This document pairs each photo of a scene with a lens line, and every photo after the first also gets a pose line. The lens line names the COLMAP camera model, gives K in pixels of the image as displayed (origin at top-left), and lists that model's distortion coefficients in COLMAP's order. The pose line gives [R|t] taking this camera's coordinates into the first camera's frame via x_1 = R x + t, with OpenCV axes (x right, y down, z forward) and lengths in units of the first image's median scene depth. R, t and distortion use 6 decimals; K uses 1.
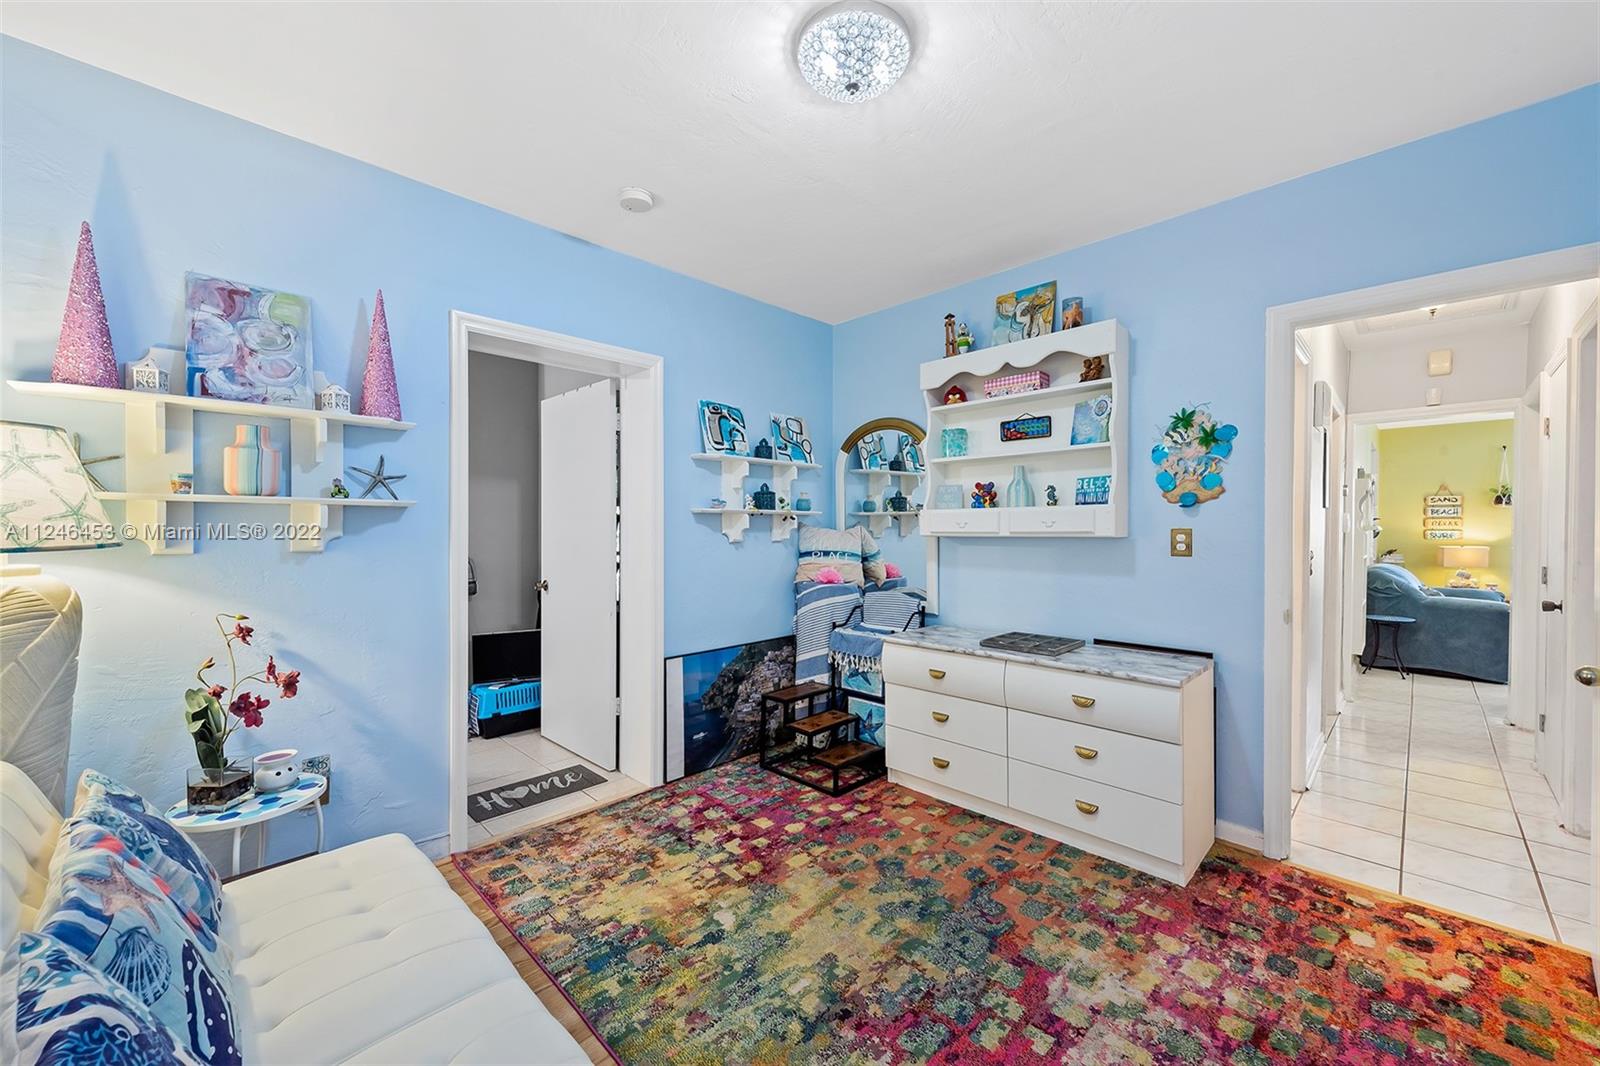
lens RADIAL K [[626.0, 0, 796.8], [0, 626.0, 532.3], [0, 0, 1]] dist [0.015577, -0.004512]
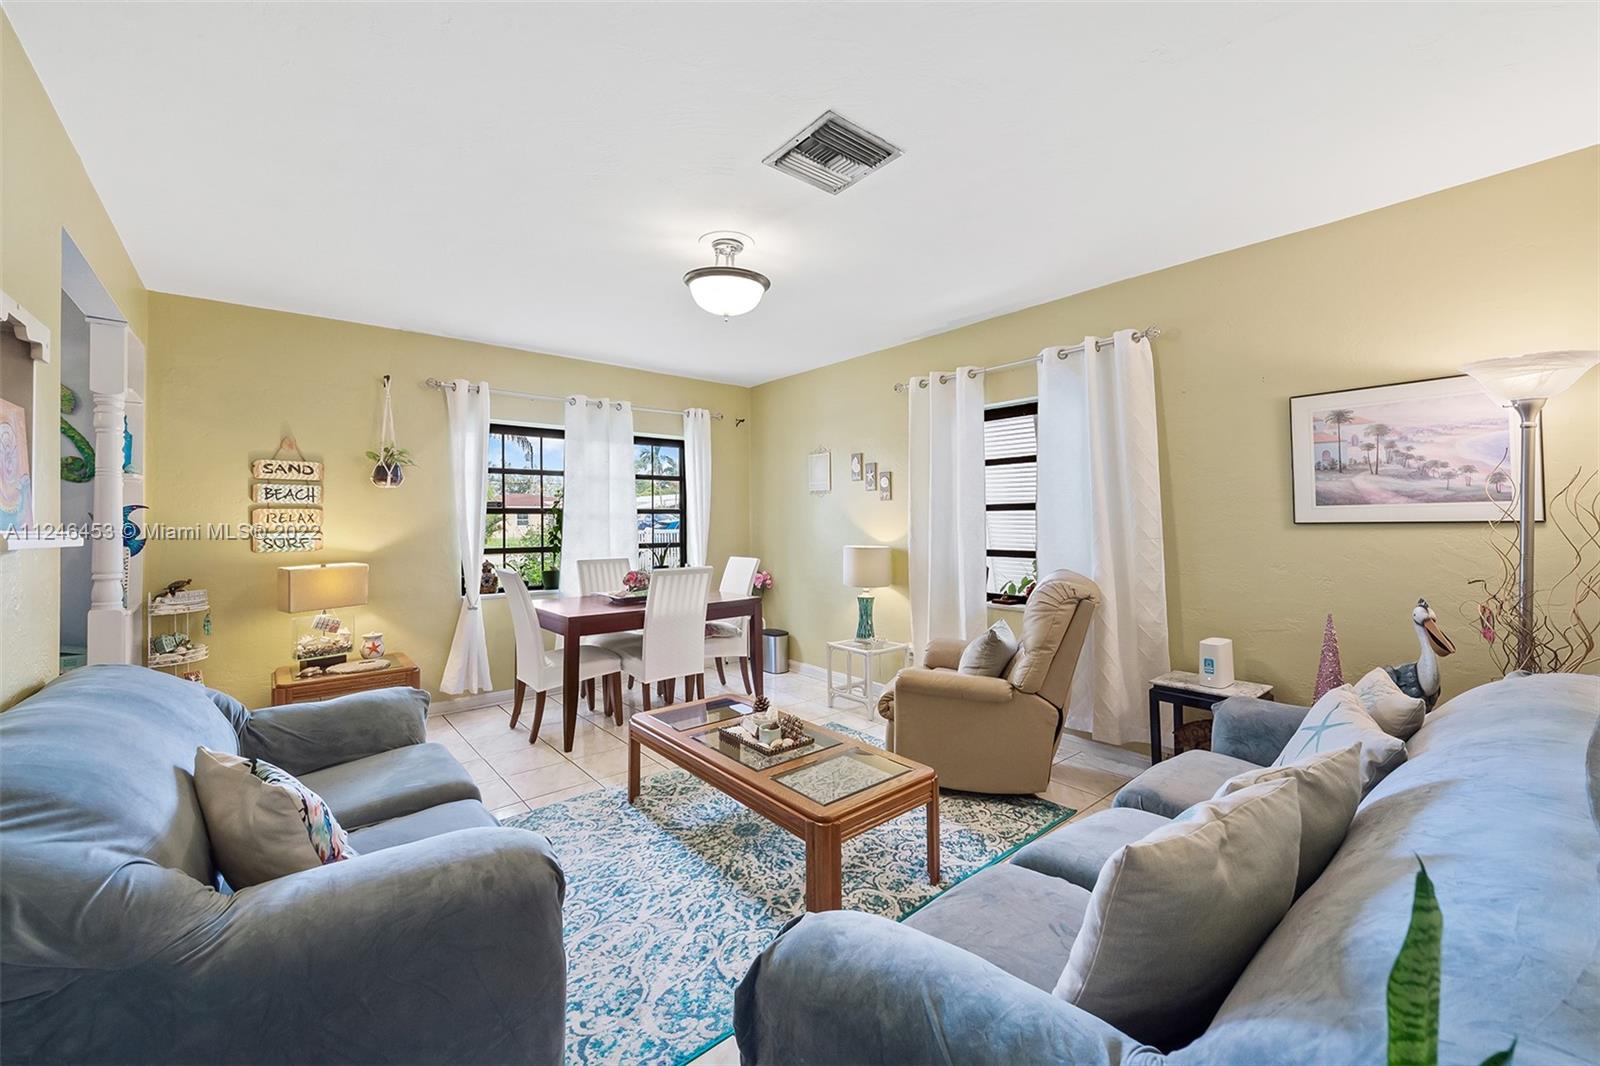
lens RADIAL K [[626.0, 0, 798.6], [0, 626.0, 516.3], [0, 0, 1]] dist [0.015577, -0.004512]
pose [[0.092971, 0.004680, 0.995658, 0.606896], [0.014467, 0.999877, -0.006050, -0.006642], [-0.995564, 0.014966, 0.092892, 0.595977]]
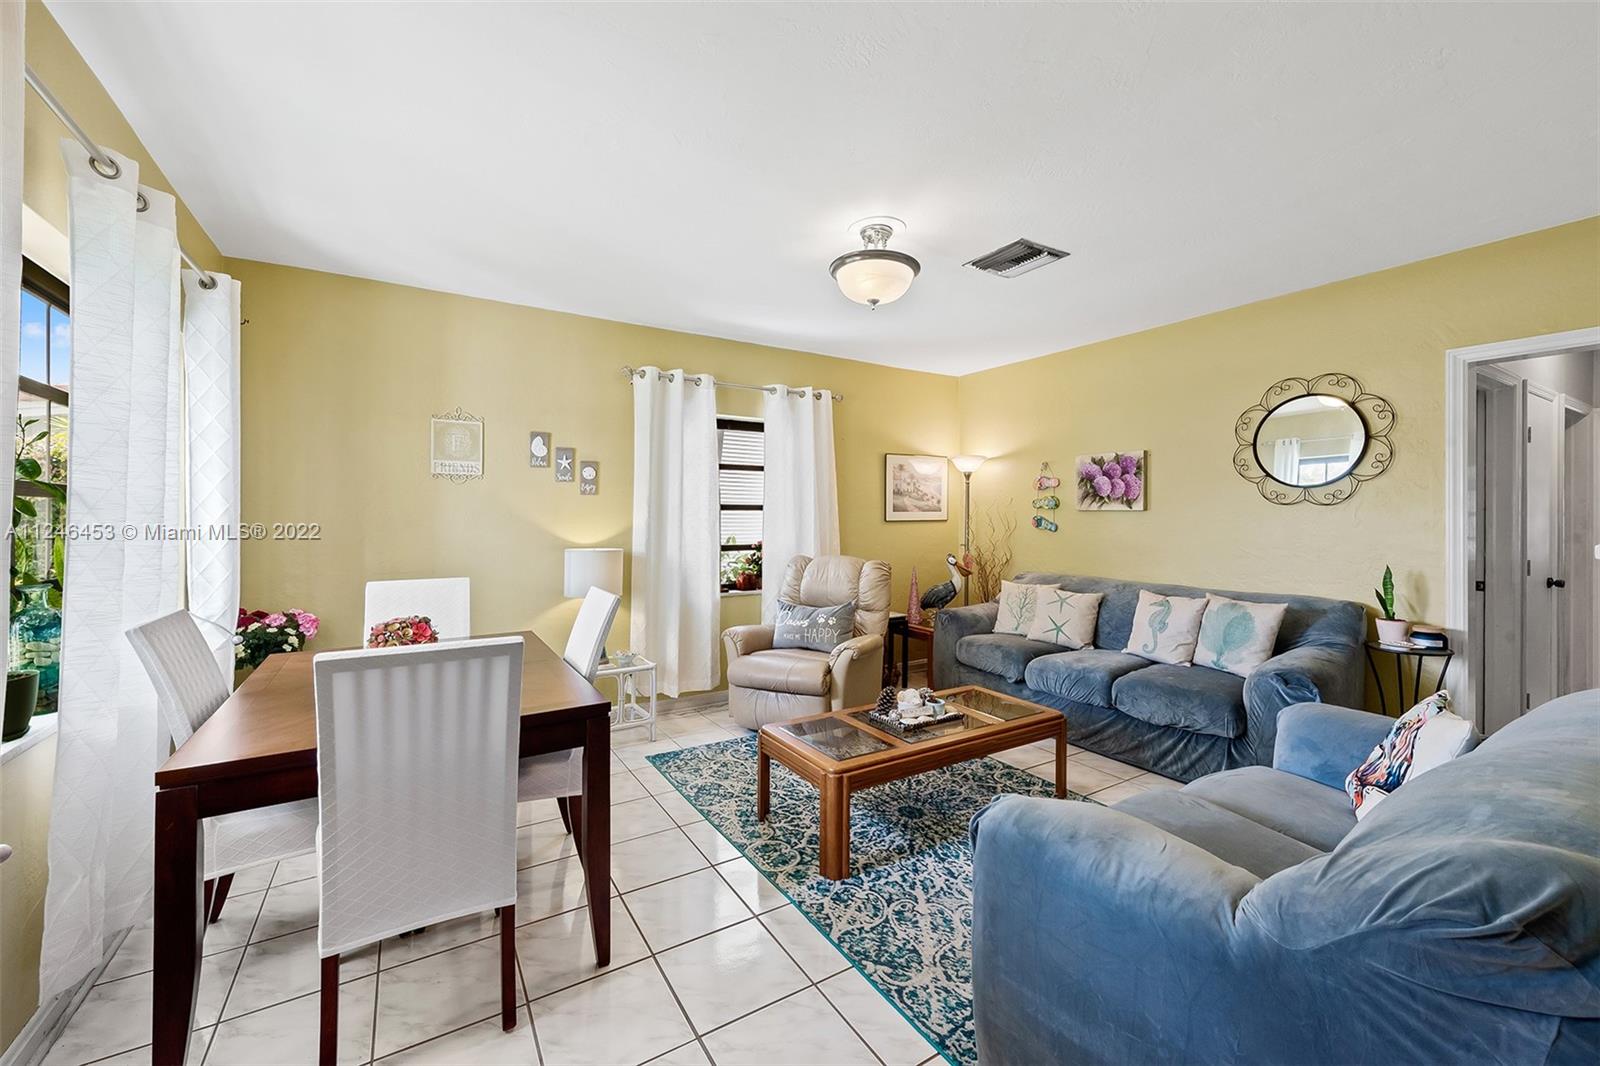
lens RADIAL K [[626.0, 0, 794.9], [0, 626.0, 517.1], [0, 0, 1]] dist [0.015577, -0.004512]
pose [[-0.969822, -0.006712, 0.243721, 1.229536], [-0.003938, 0.999922, 0.011867, -0.018009], [-0.243781, 0.010549, -0.969773, 1.436458]]
